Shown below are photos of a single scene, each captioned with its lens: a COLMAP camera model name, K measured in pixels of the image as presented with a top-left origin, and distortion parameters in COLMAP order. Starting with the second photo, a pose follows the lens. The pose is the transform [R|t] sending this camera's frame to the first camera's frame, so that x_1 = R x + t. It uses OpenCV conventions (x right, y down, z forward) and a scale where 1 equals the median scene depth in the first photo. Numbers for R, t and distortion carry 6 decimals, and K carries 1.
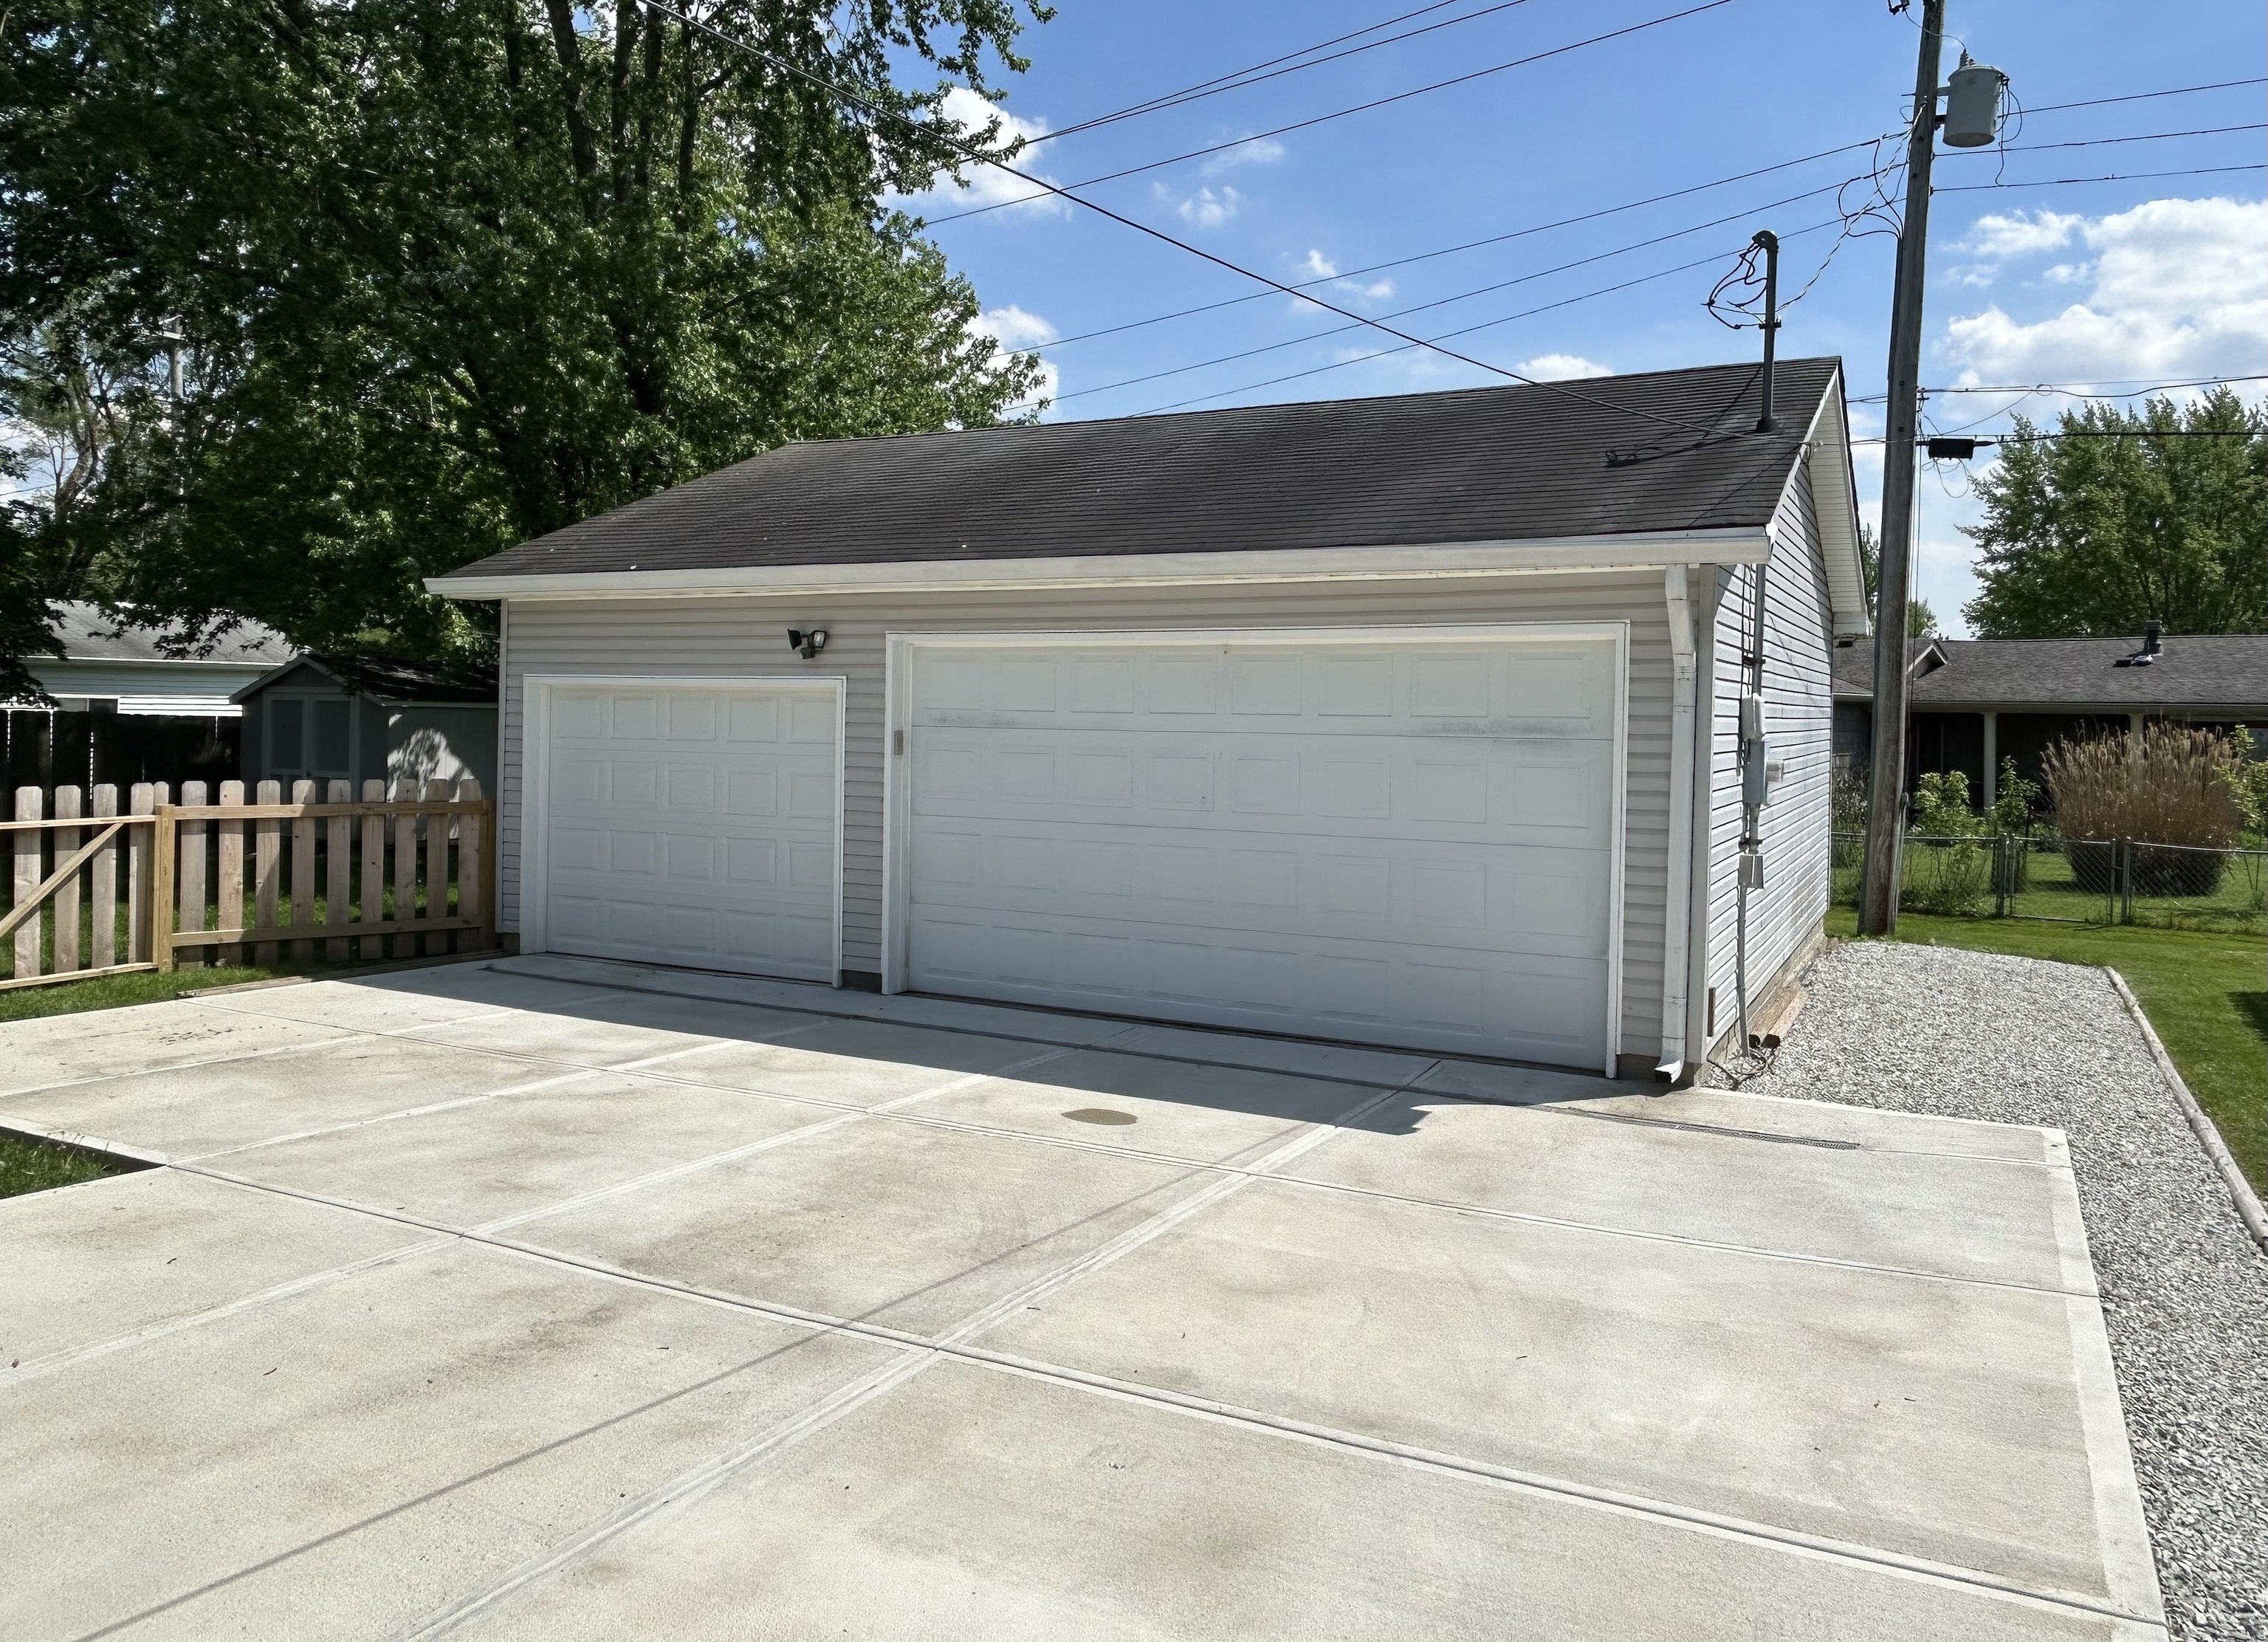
lens RADIAL K [[1594.8, 0, 1135.3], [0, 1594.8, 804.8], [0, 0, 1]] dist [-0.000960, -0.009424]
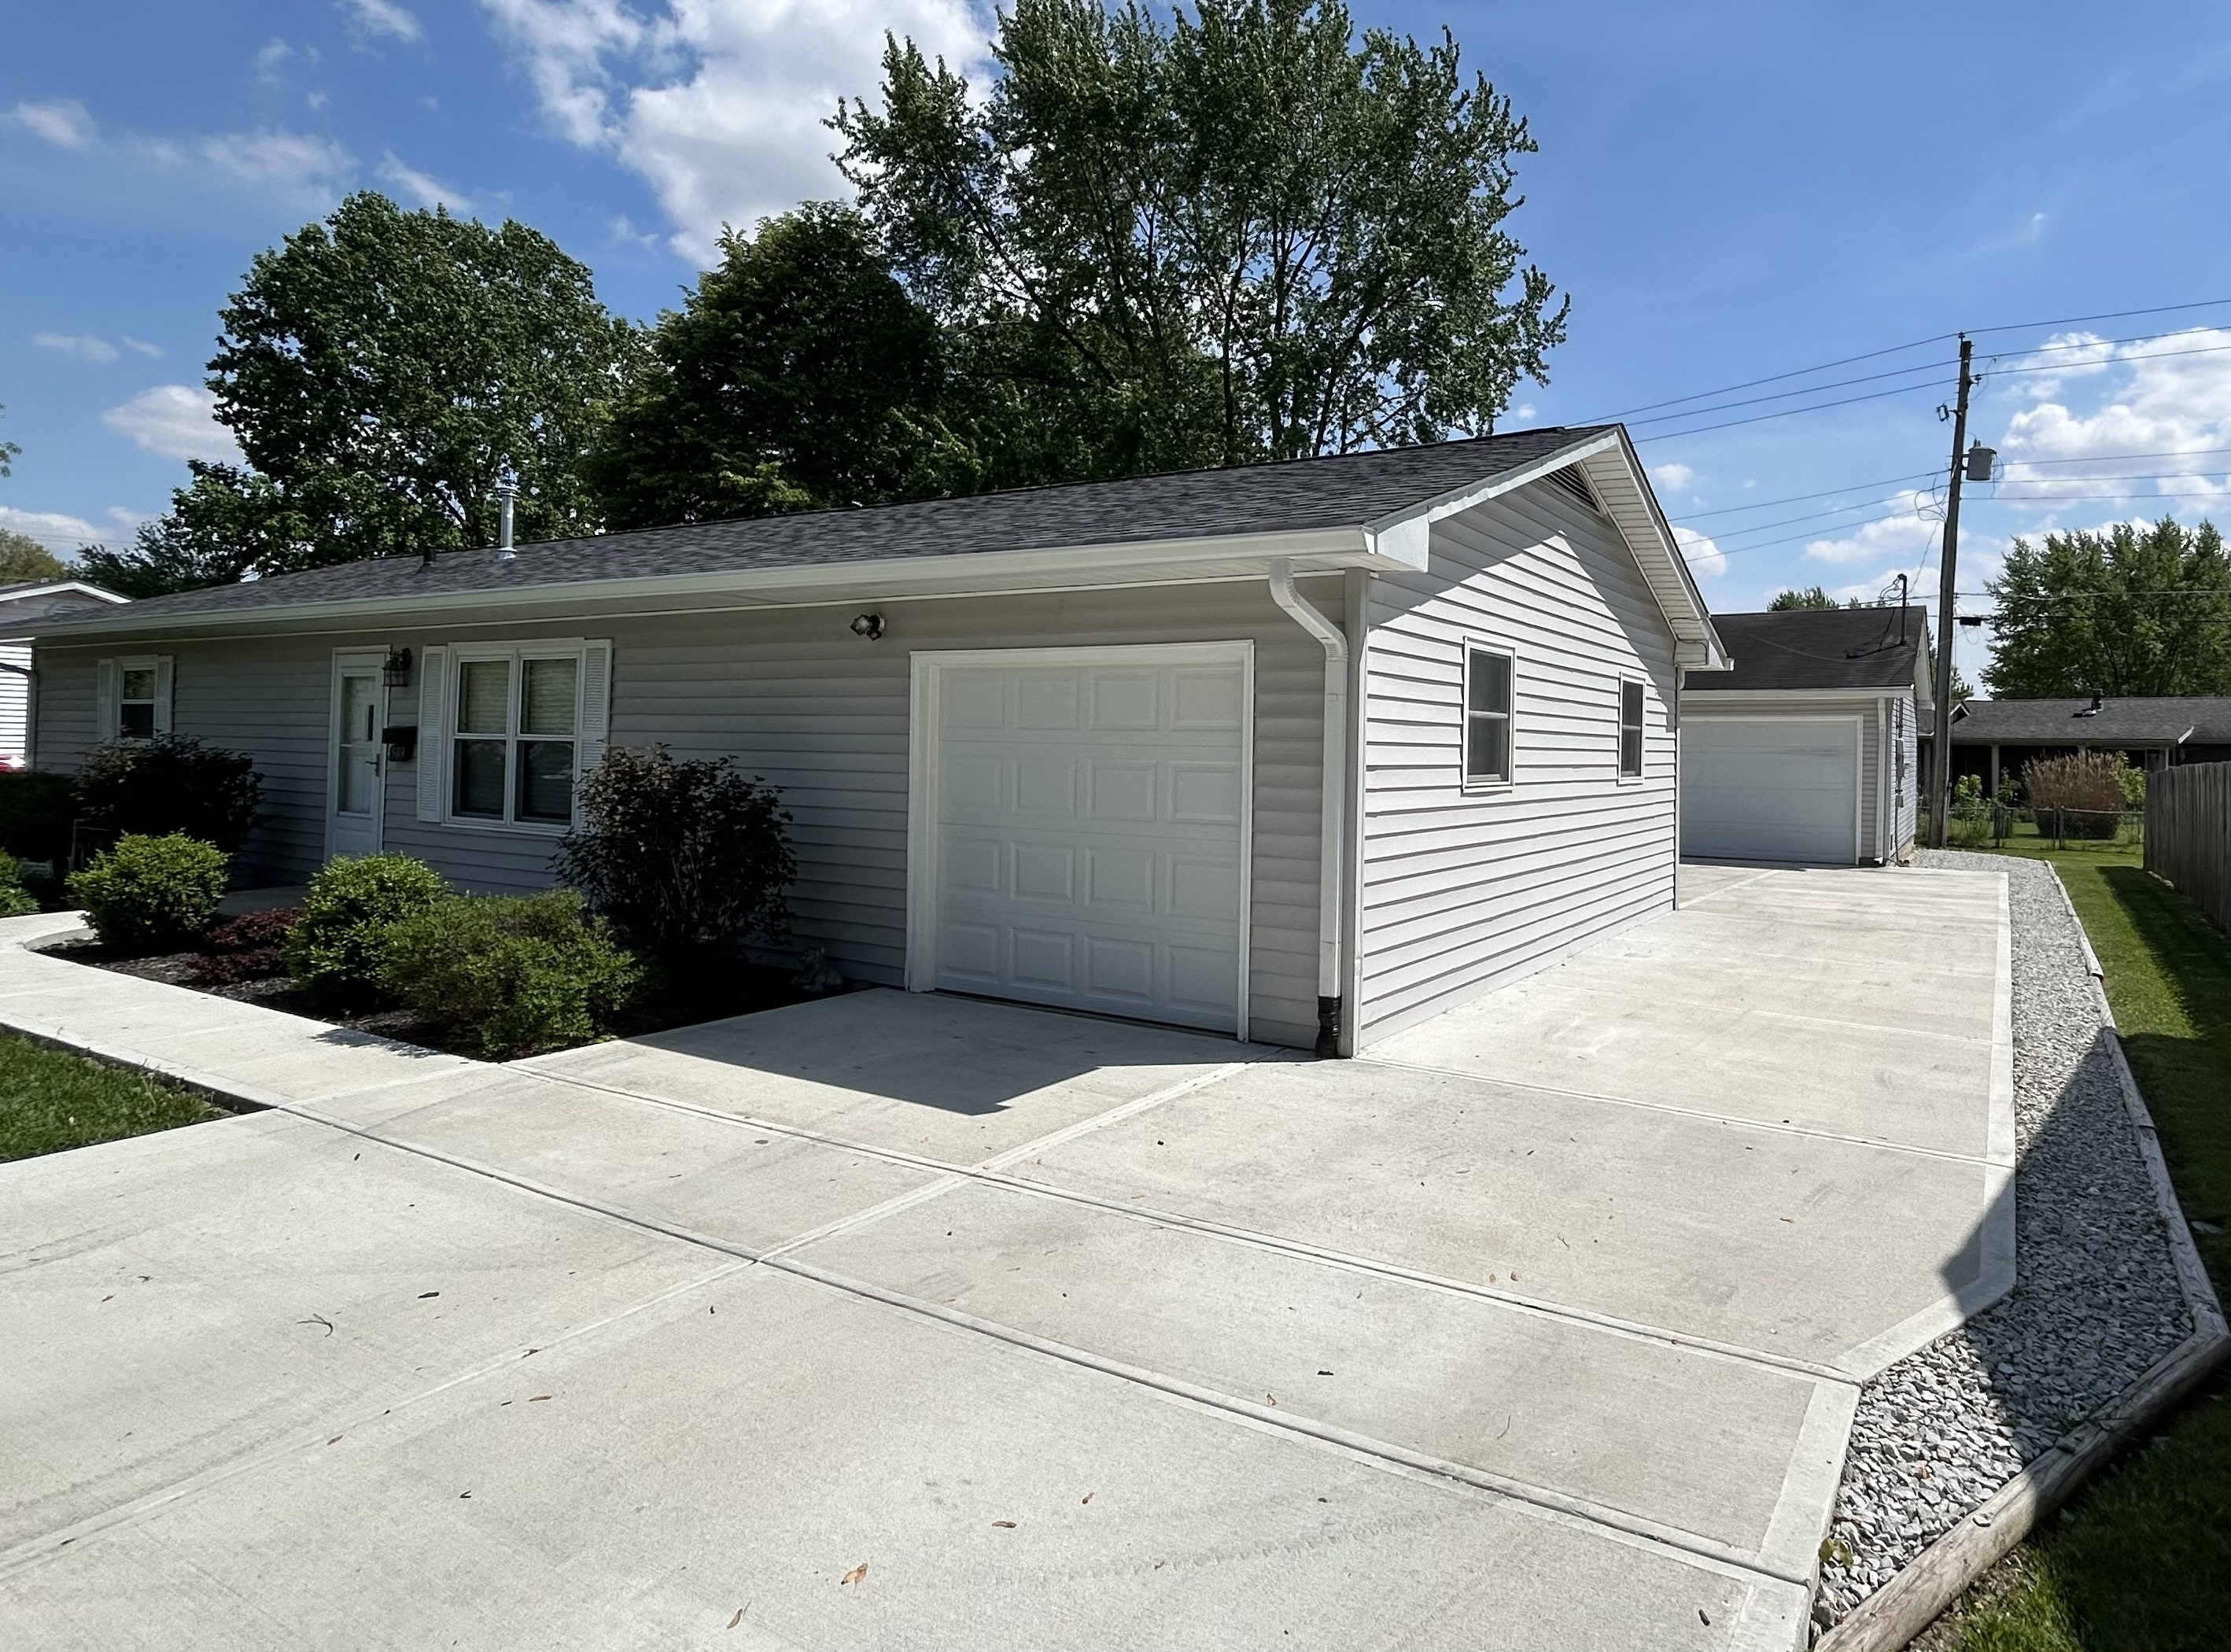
lens RADIAL K [[1361.6, 0, 1117.3], [0, 1361.6, 825.1], [0, 0, 1]] dist [-0.032518, 0.001496]
pose [[0.995692, -0.002966, -0.092670, -0.638512], [0.002552, 0.999986, -0.004583, 0.076408], [0.092683, 0.004327, 0.995686, -1.242743]]
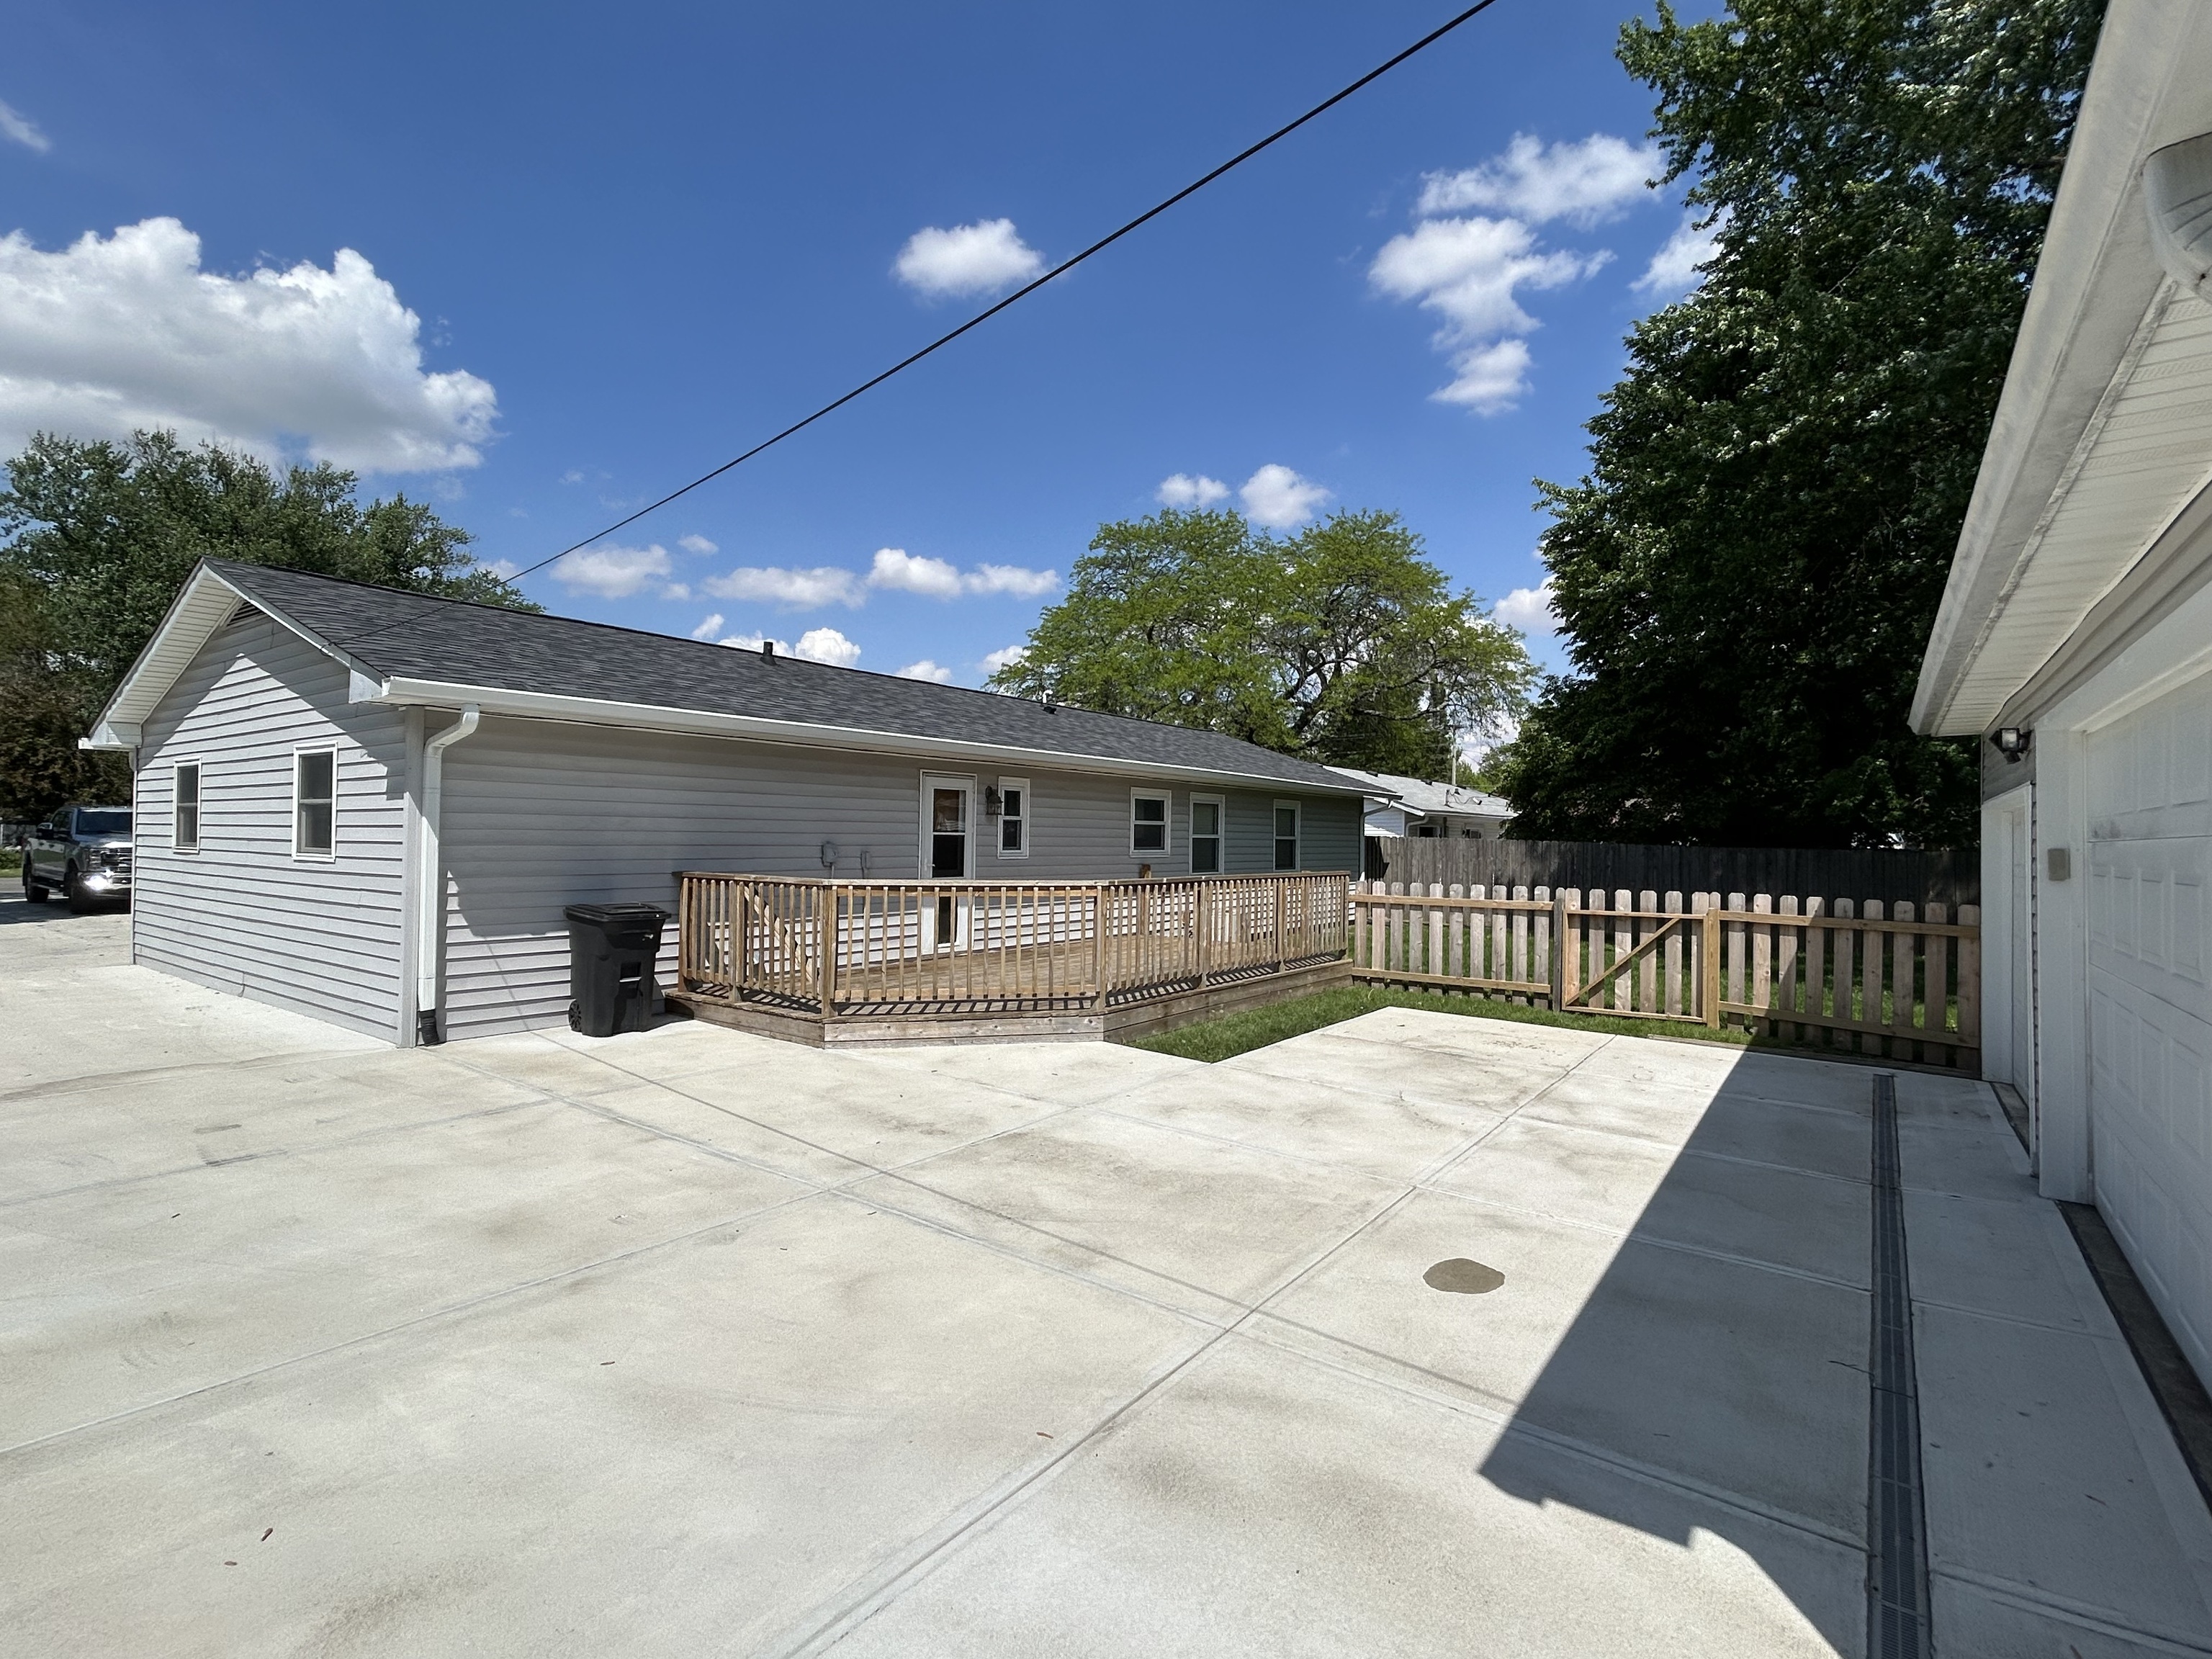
lens RADIAL K [[1050.2, 0, 1109.1], [0, 1050.2, 841.1], [0, 0, 1]] dist [0.002846, 0.002010]
pose [[-0.136041, -0.017119, -0.990555, 0.374834], [-0.072676, 0.997329, -0.007255, -0.013064], [0.988034, 0.071002, -0.136921, 0.575524]]
